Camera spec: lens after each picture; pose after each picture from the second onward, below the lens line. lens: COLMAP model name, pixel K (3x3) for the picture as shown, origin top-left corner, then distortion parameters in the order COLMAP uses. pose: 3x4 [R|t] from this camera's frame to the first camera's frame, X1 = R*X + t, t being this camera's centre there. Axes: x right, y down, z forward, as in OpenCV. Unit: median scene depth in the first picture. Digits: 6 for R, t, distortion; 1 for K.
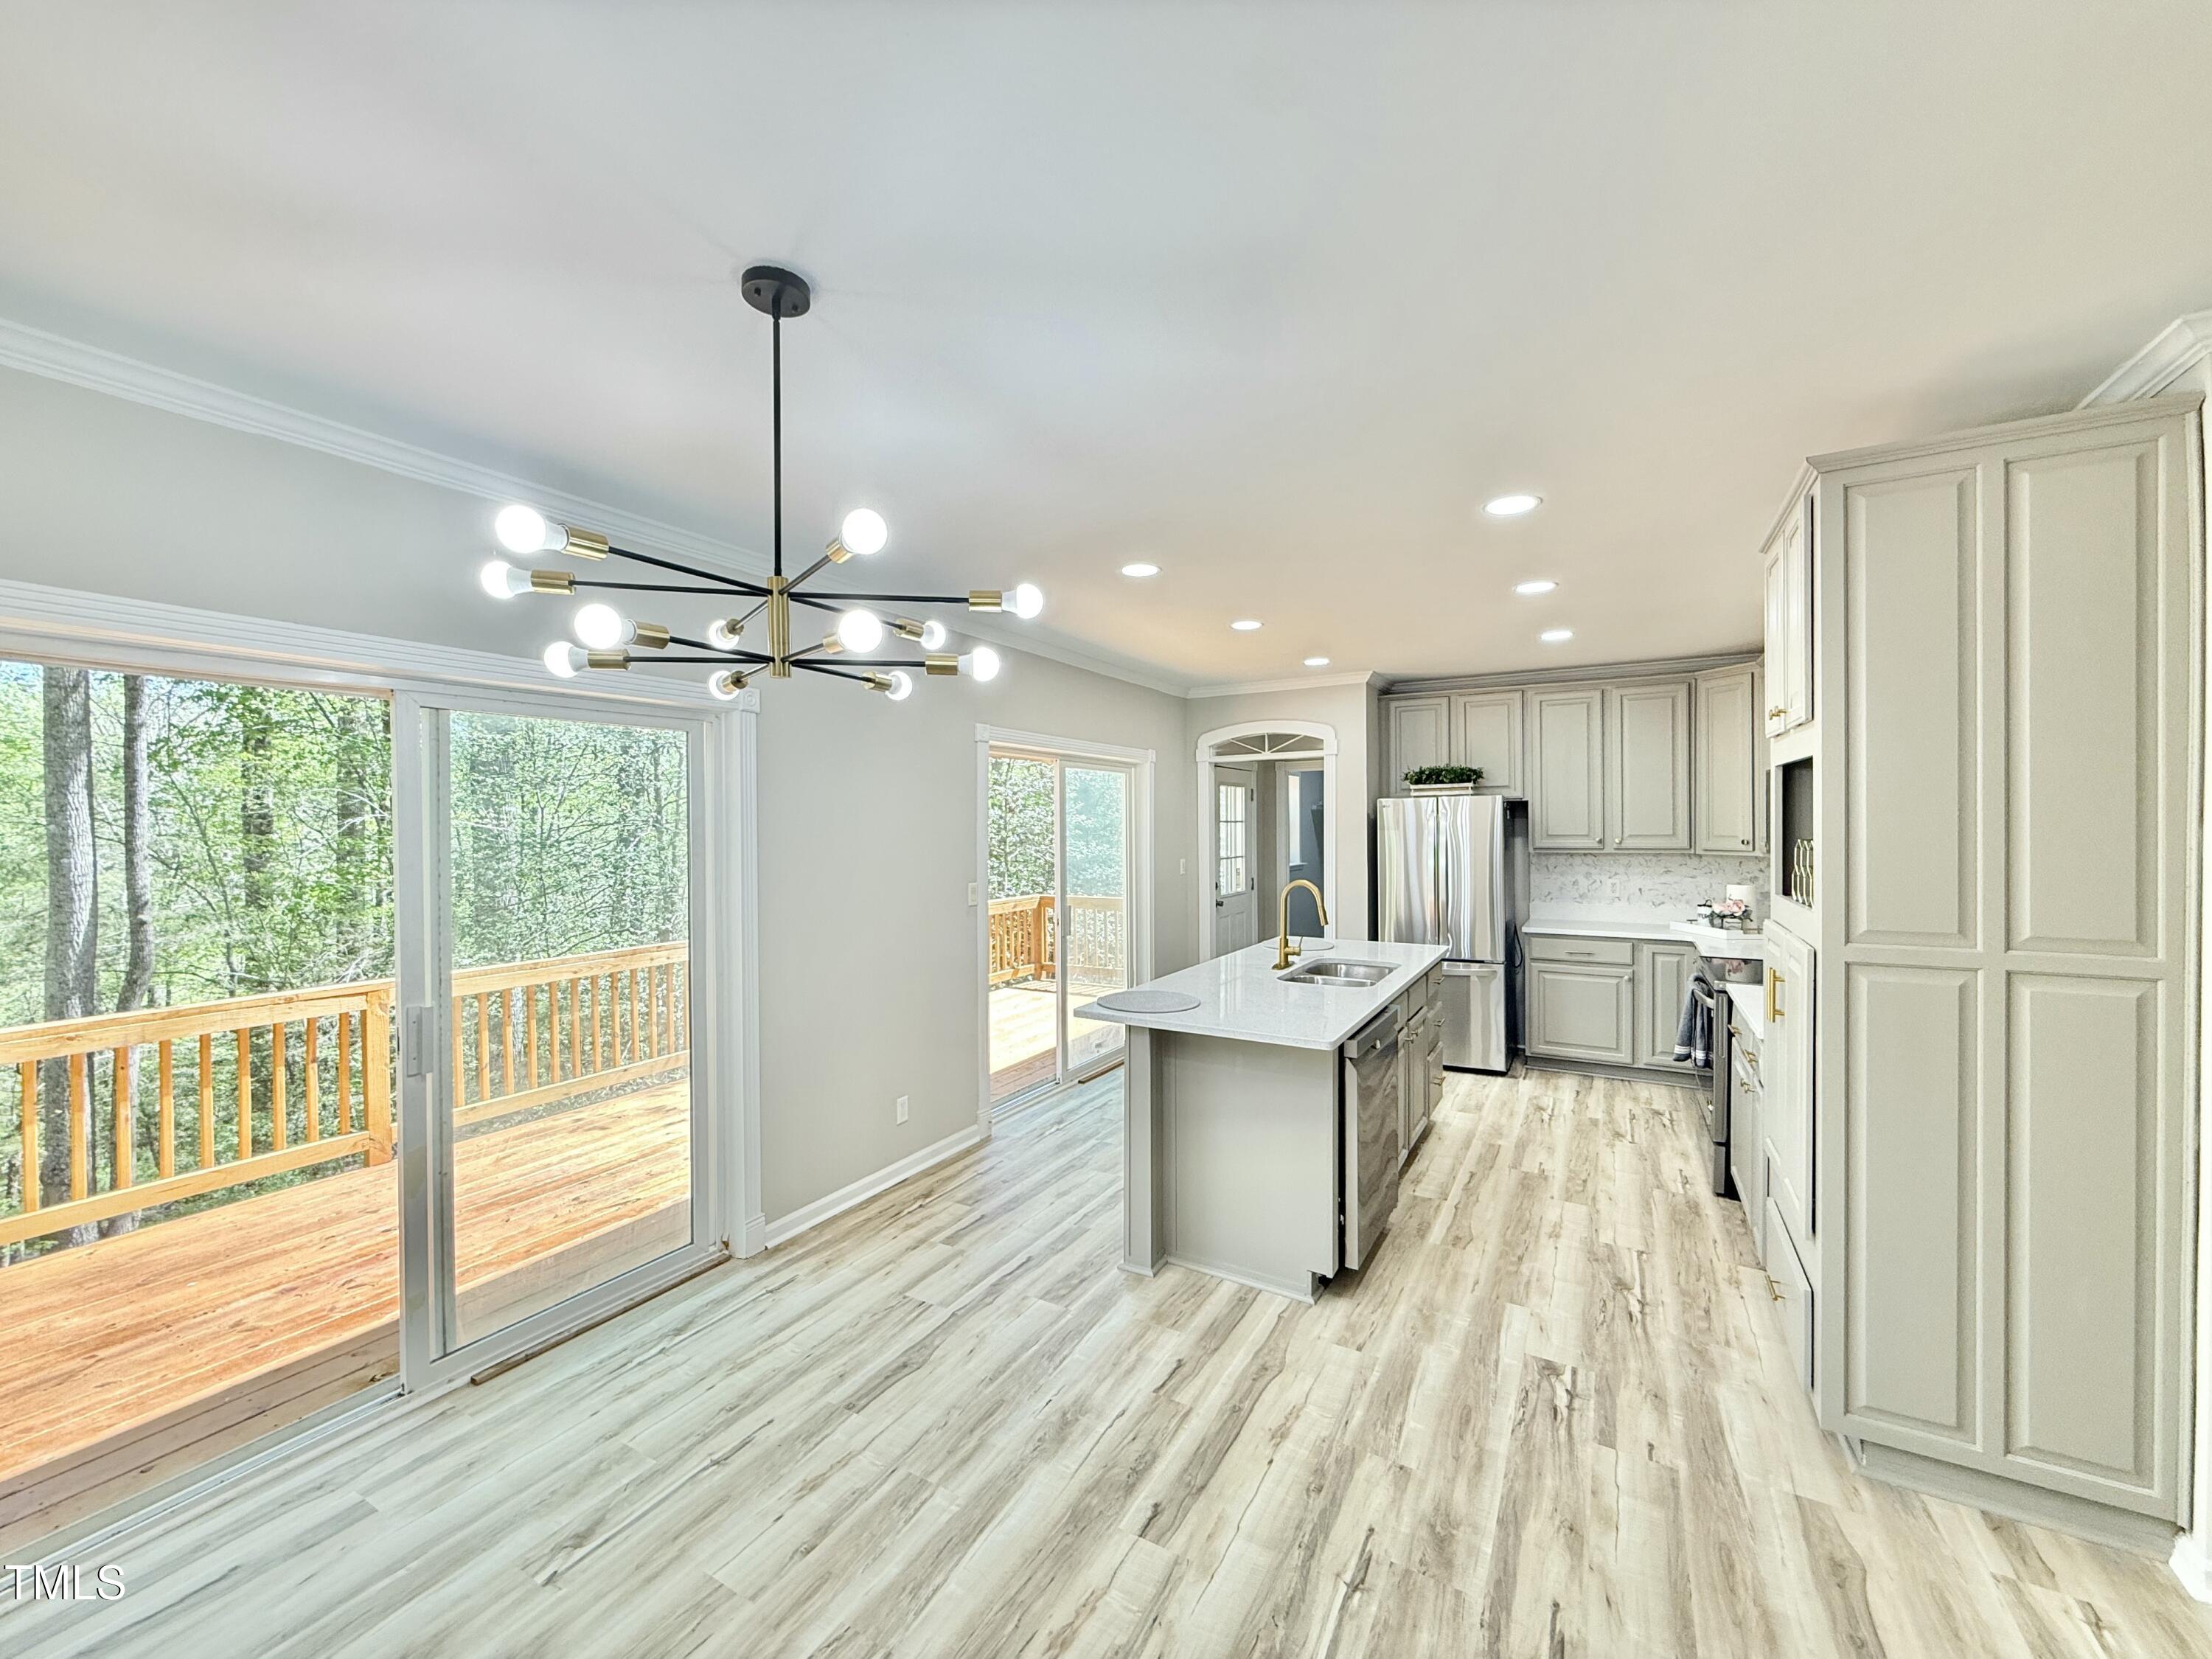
lens RADIAL K [[882.0, 0, 1104.7], [0, 882.0, 831.8], [0, 0, 1]] dist [-0.000800, -0.000284]
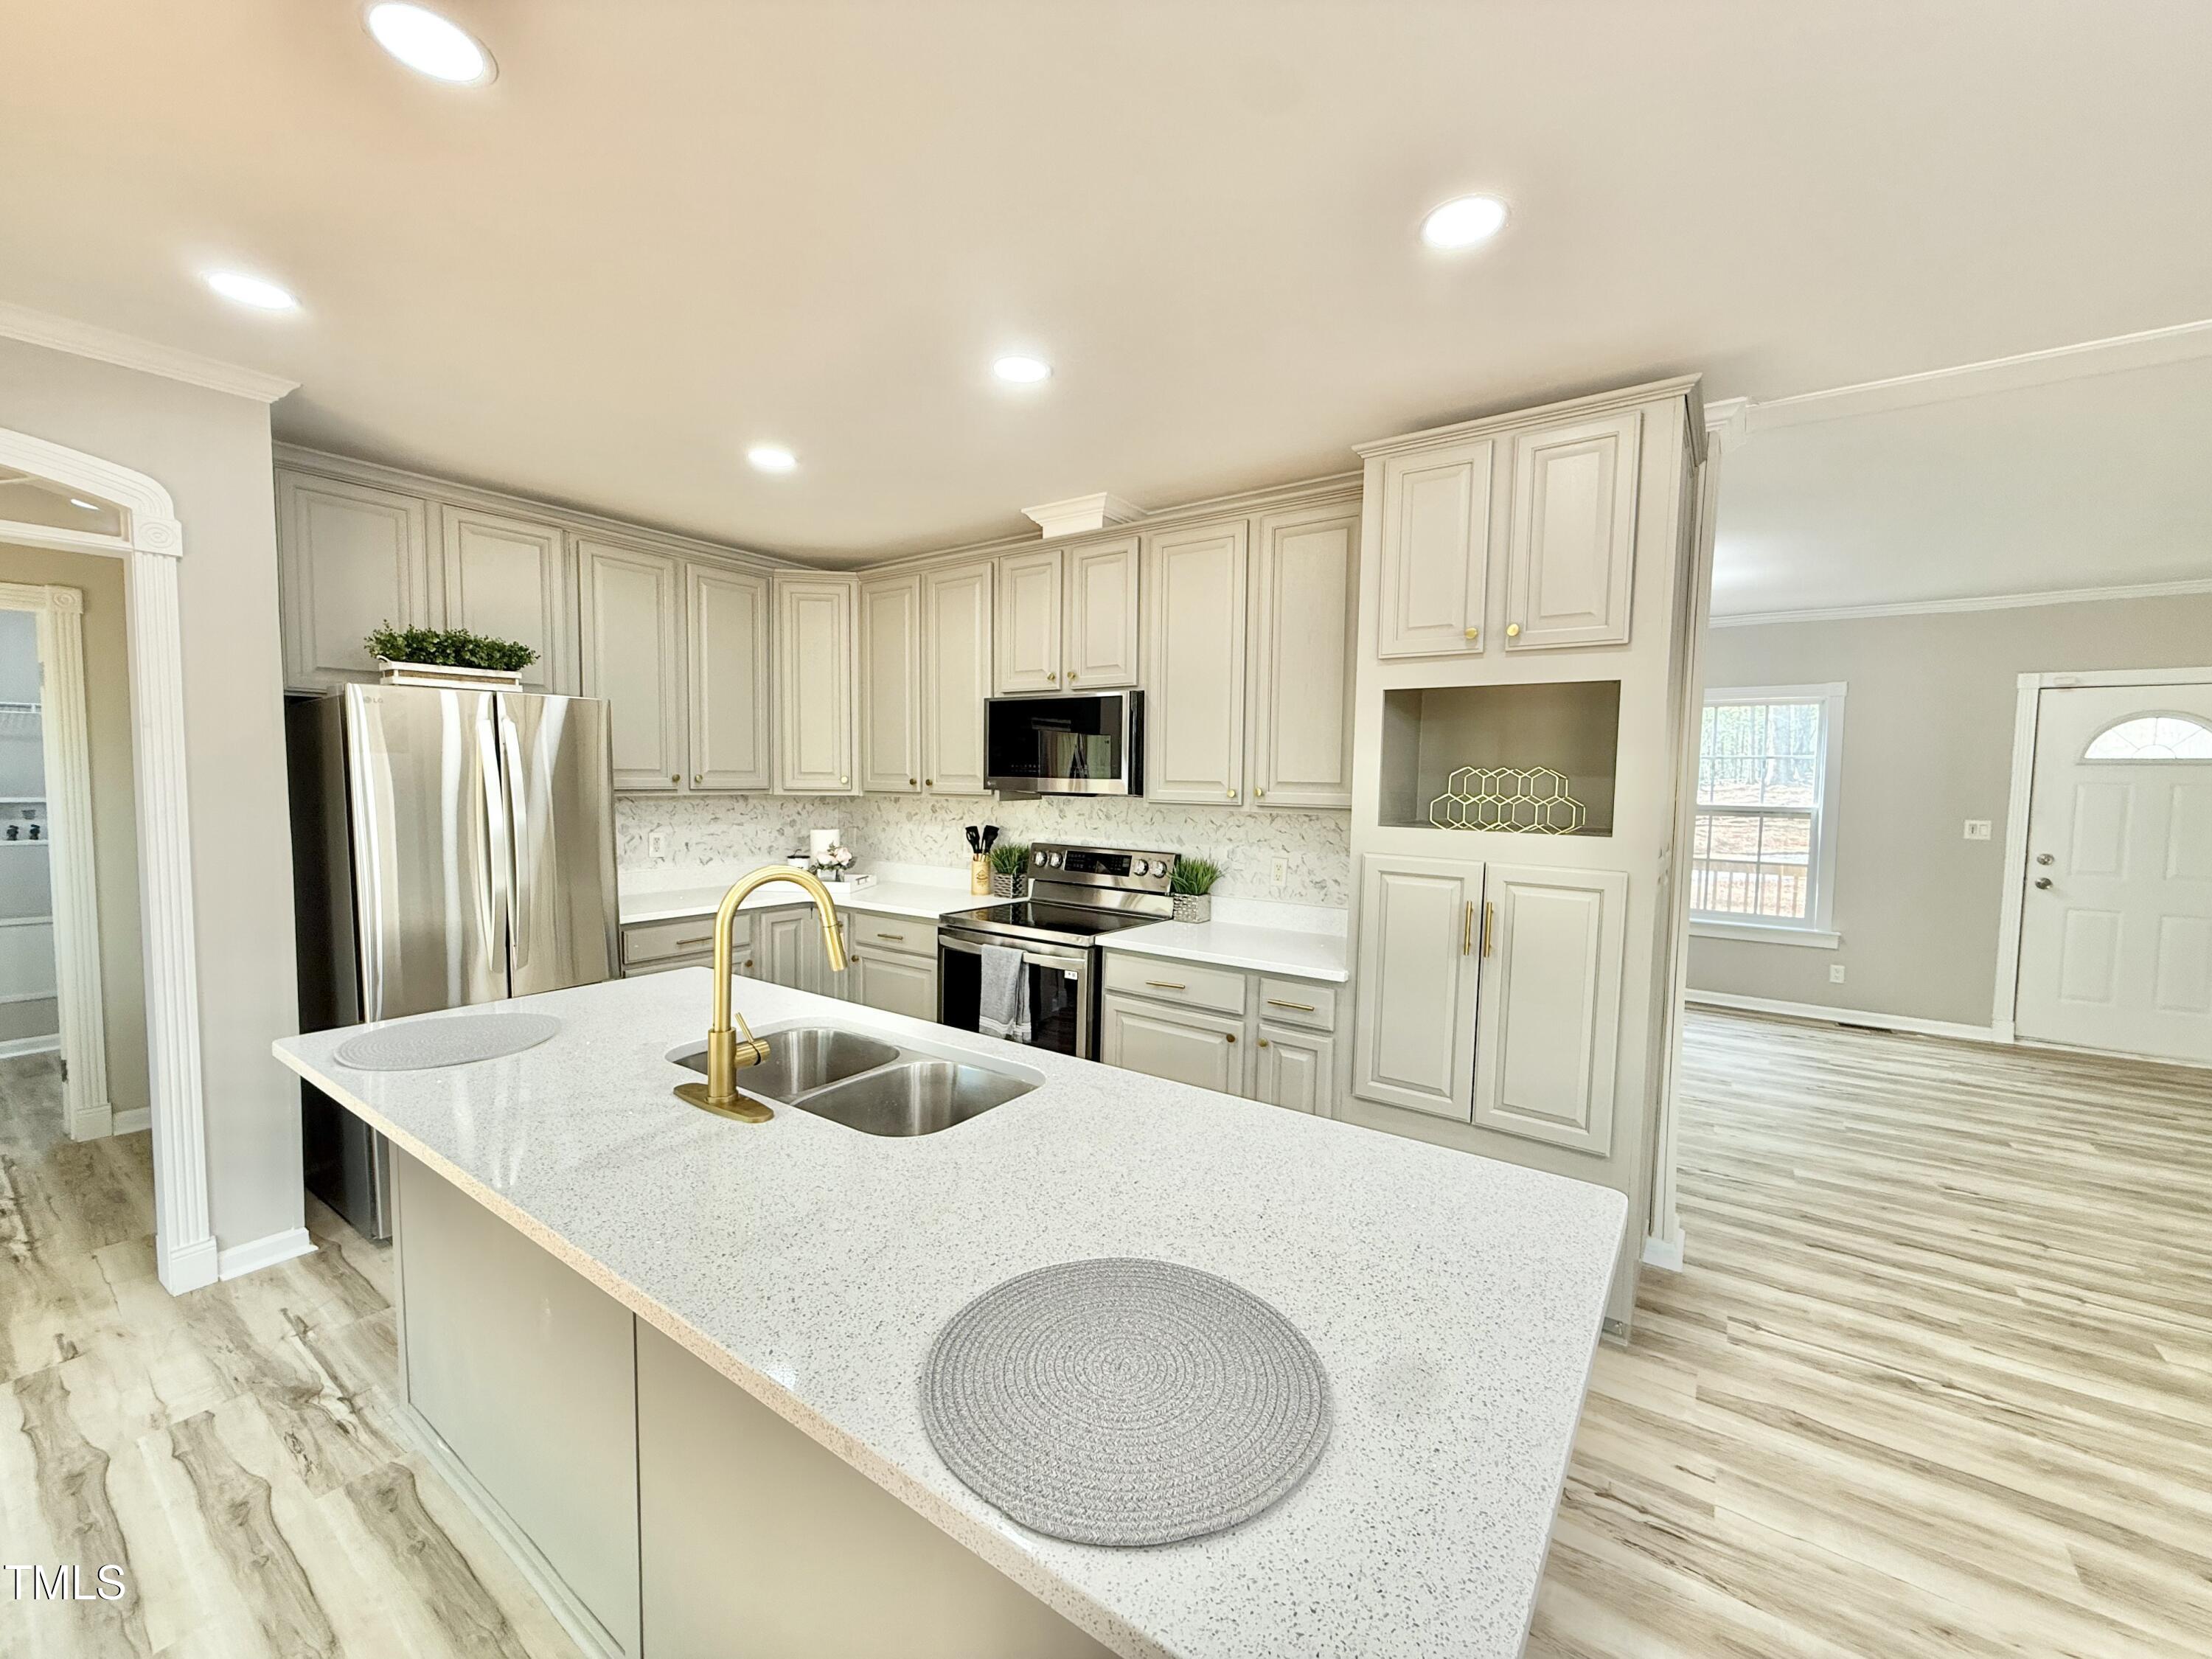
lens RADIAL K [[882.0, 0, 1104.7], [0, 882.0, 831.8], [0, 0, 1]] dist [-0.000800, -0.000284]
pose [[0.098695, -0.052286, 0.993743, -0.157054], [-0.006599, 0.998562, 0.053195, 0.019649], [-0.995096, -0.011808, 0.098208, 0.889759]]
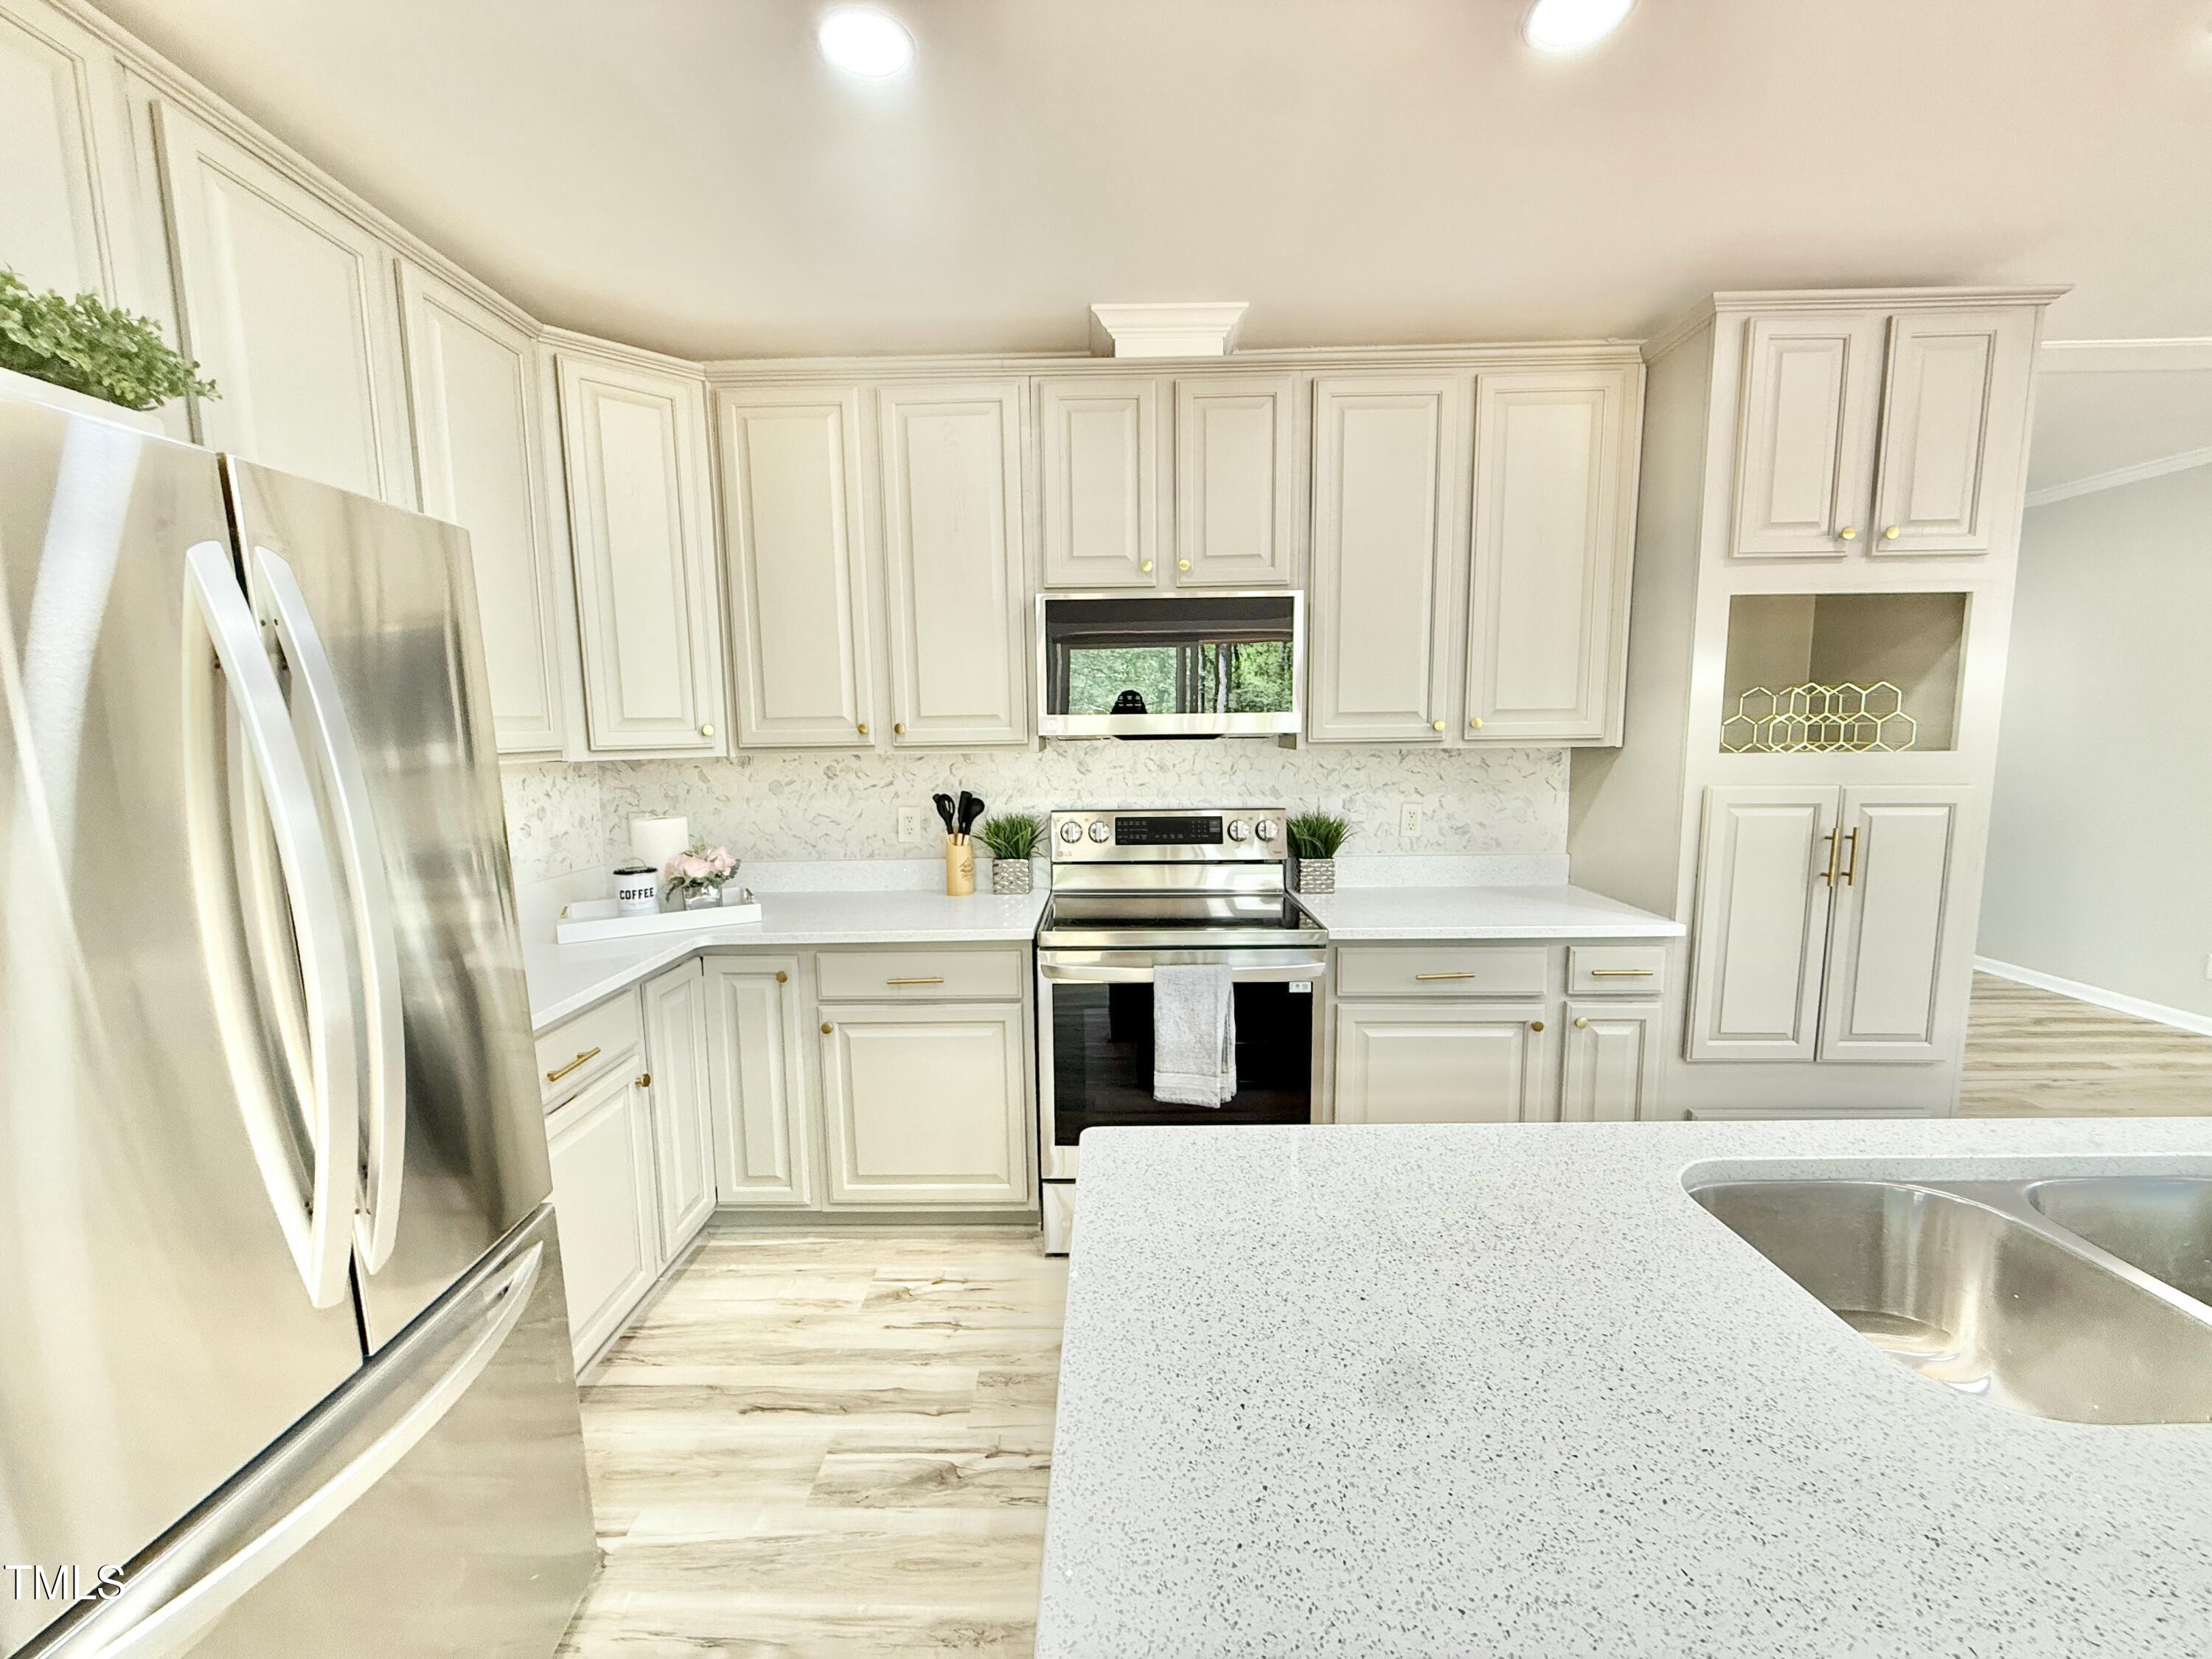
lens RADIAL K [[882.0, 0, 1104.7], [0, 882.0, 831.8], [0, 0, 1]] dist [-0.000800, -0.000284]
pose [[-0.482984, -0.087545, 0.871242, 0.228983], [0.026288, 0.993091, 0.114362, 0.023538], [-0.875234, 0.078139, -0.477346, 1.413108]]
